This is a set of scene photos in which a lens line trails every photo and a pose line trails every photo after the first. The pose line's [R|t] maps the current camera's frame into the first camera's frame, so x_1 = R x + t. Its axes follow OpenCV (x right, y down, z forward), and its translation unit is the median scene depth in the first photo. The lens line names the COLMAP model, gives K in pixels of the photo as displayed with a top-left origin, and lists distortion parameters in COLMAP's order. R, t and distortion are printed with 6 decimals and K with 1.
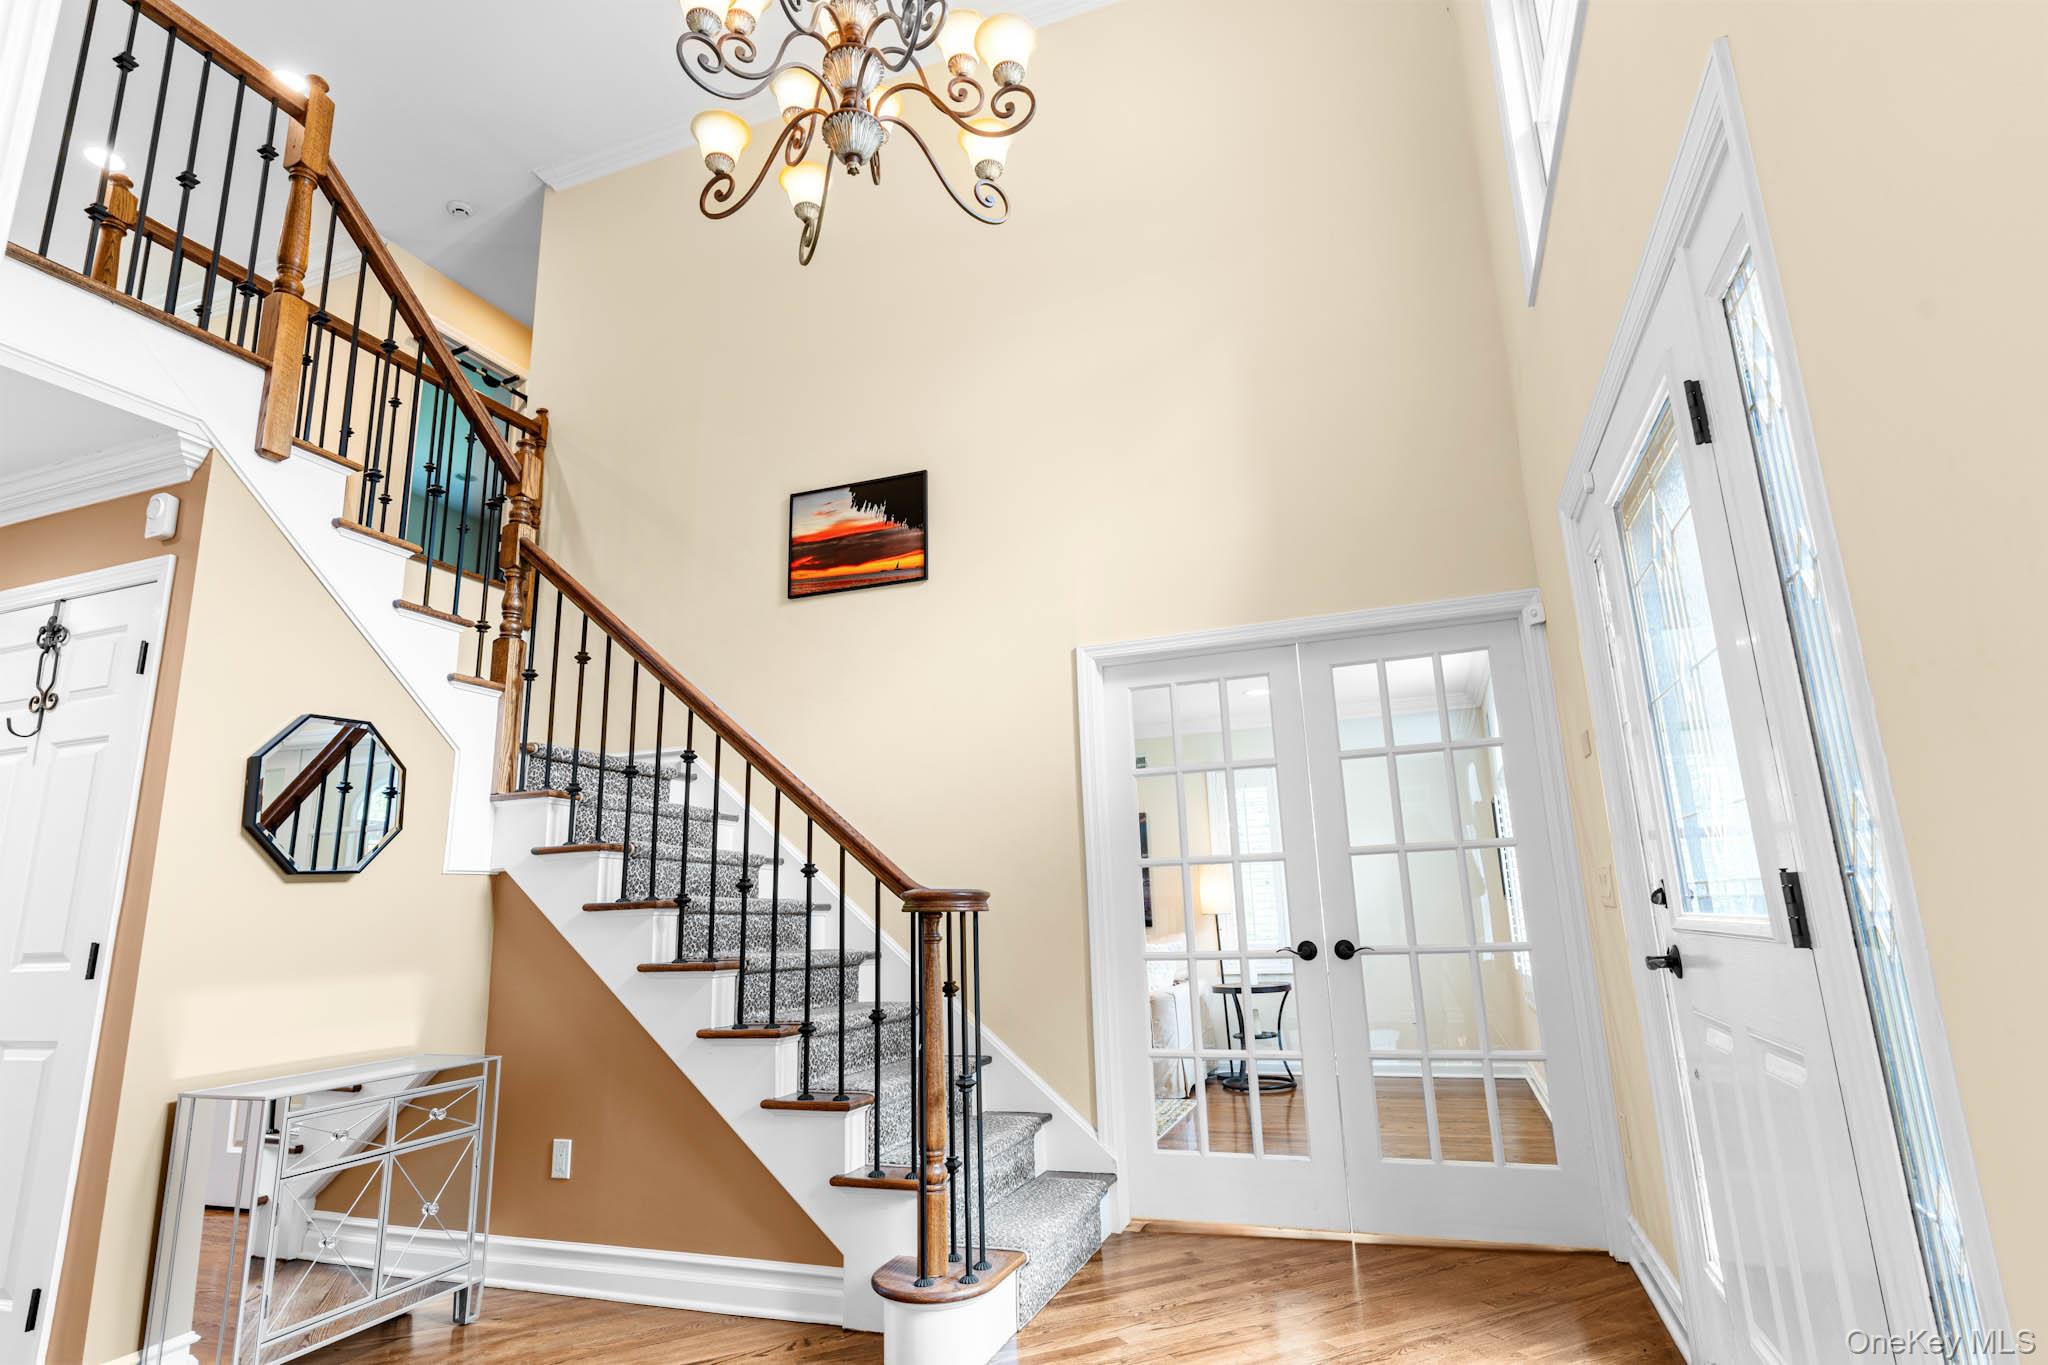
lens RADIAL K [[1062.8, 0, 998.2], [0, 1062.8, 690.8], [0, 0, 1]] dist [0.010962, 0.003852]
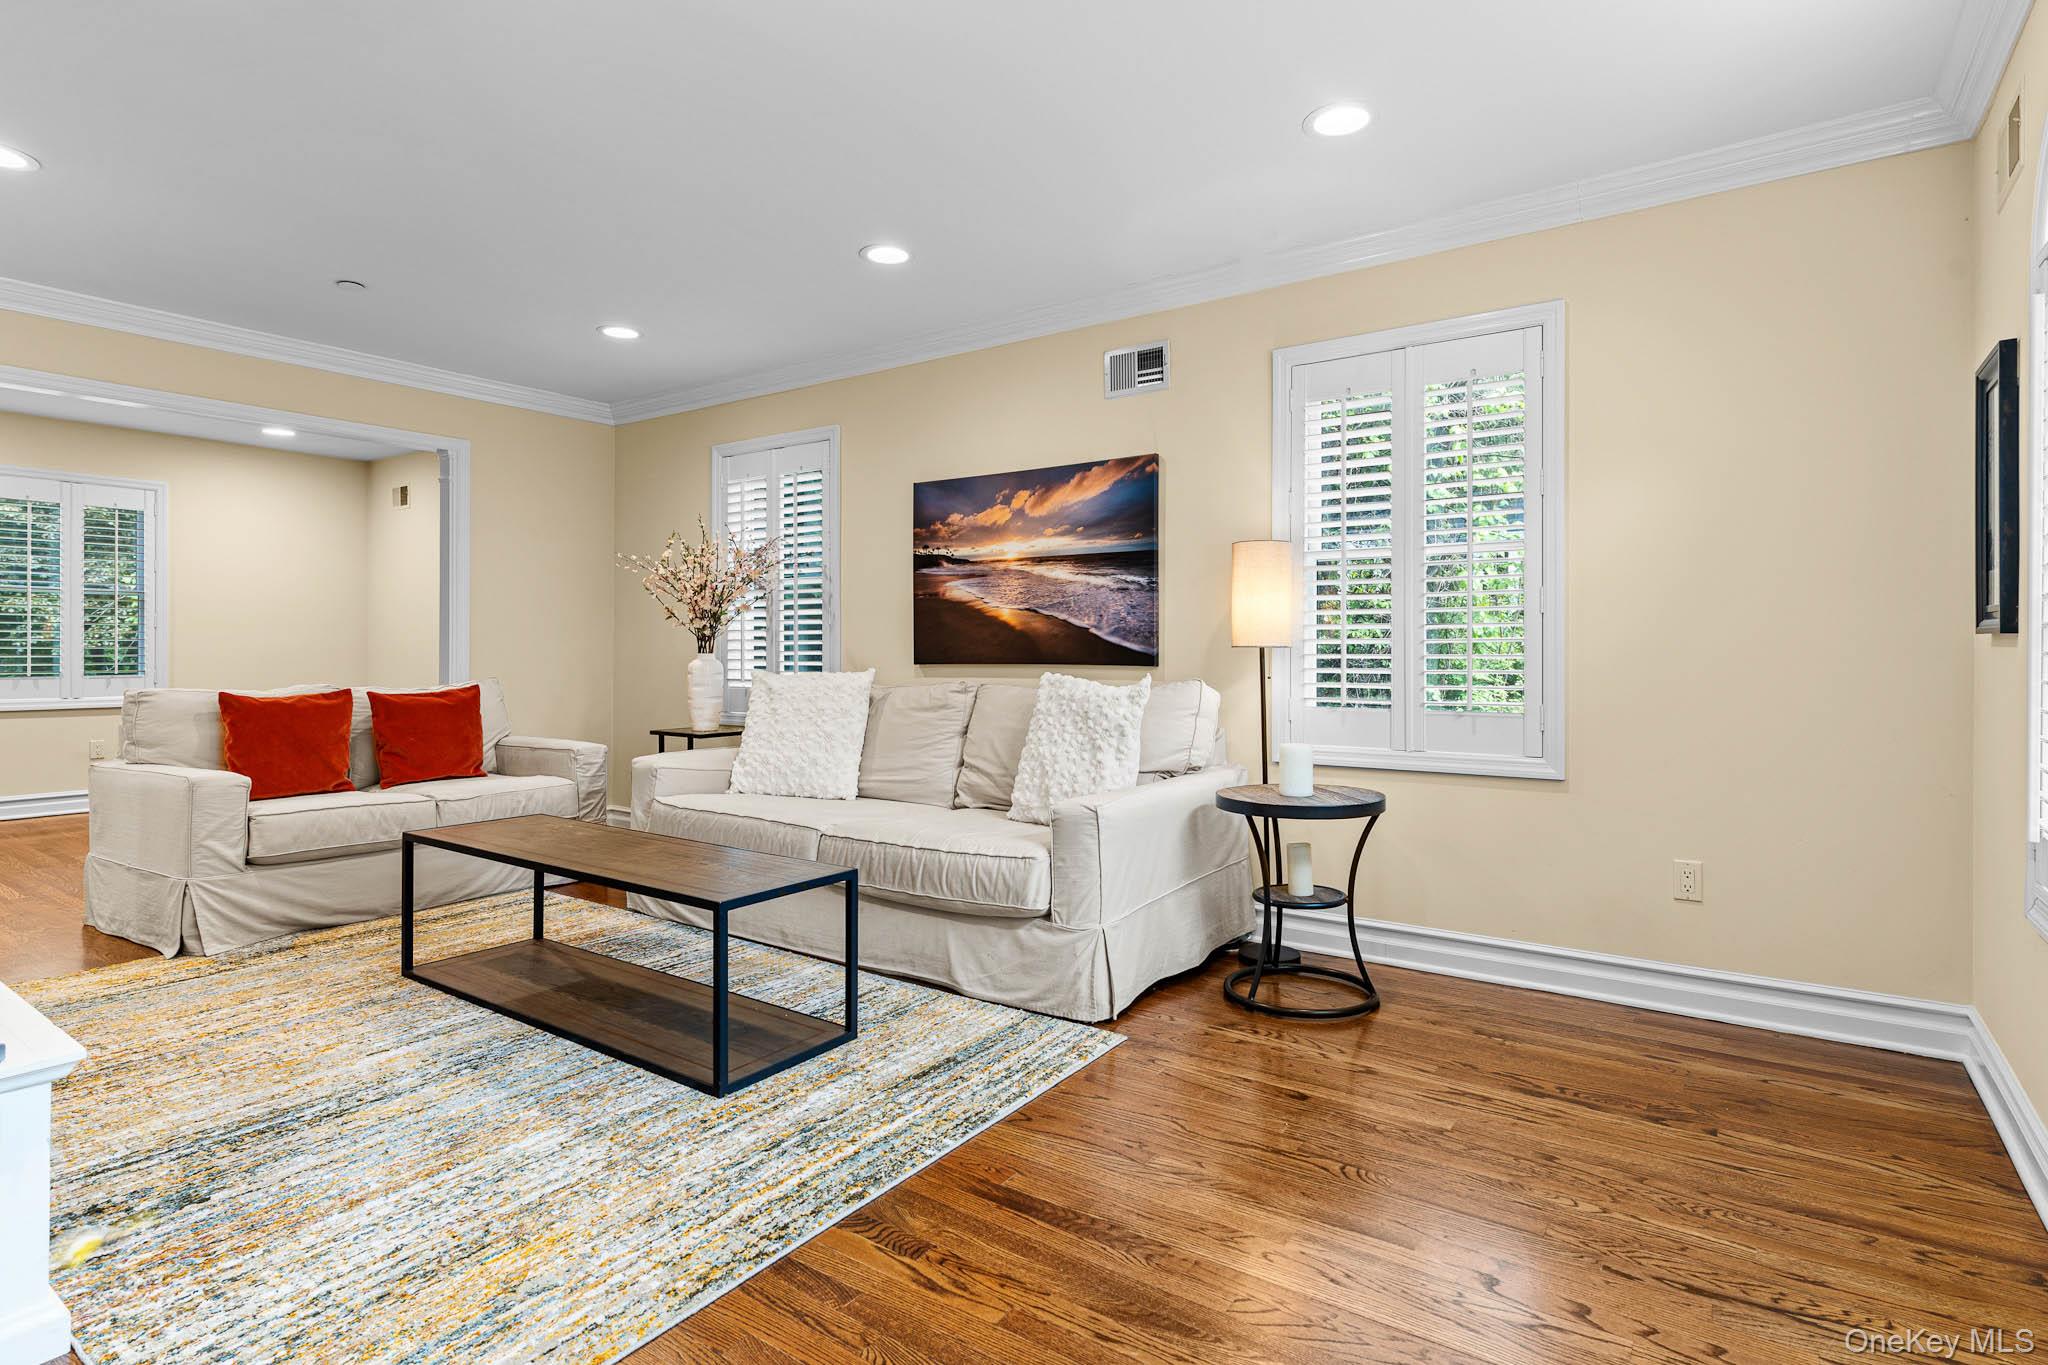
lens RADIAL K [[1026.4, 0, 1027.0], [0, 1026.4, 667.3], [0, 0, 1]] dist [0.003824, 0.000416]
pose [[0.970368, 0.039774, -0.238336, 0.226855], [0.016554, 0.973100, 0.229790, 0.117013], [0.241065, -0.226926, 0.943606, 0.562138]]
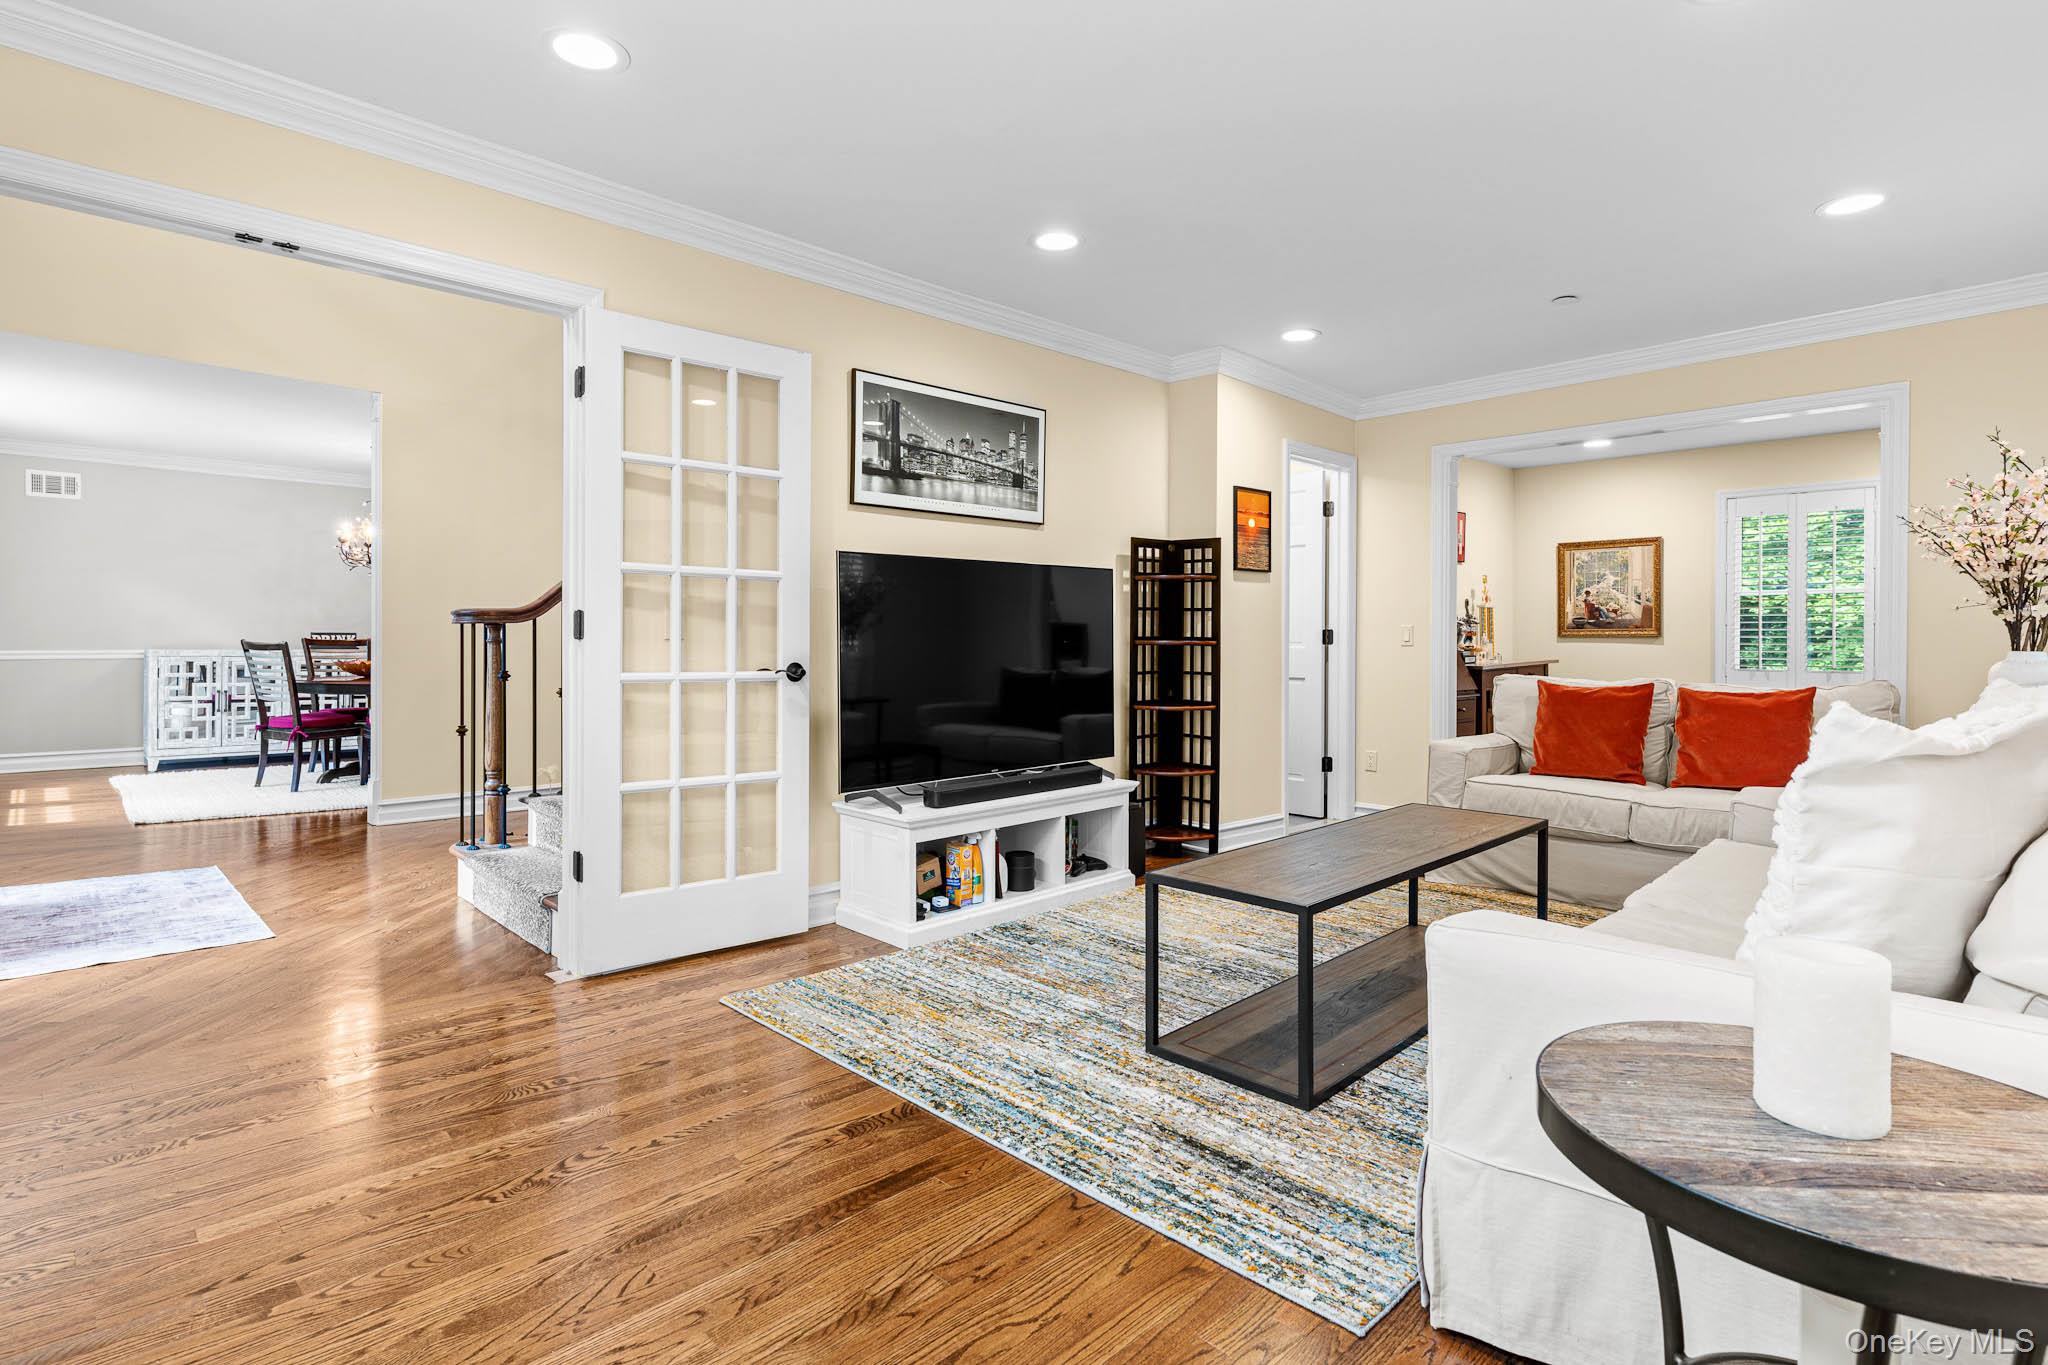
lens RADIAL K [[1026.4, 0, 1036.0], [0, 1026.4, 648.4], [0, 0, 1]] dist [0.003824, 0.000416]
pose [[-0.411612, 0.036485, -0.910628, 0.508900], [0.201034, 0.978220, -0.051676, 0.256019], [0.888910, -0.204338, -0.409982, 1.232852]]
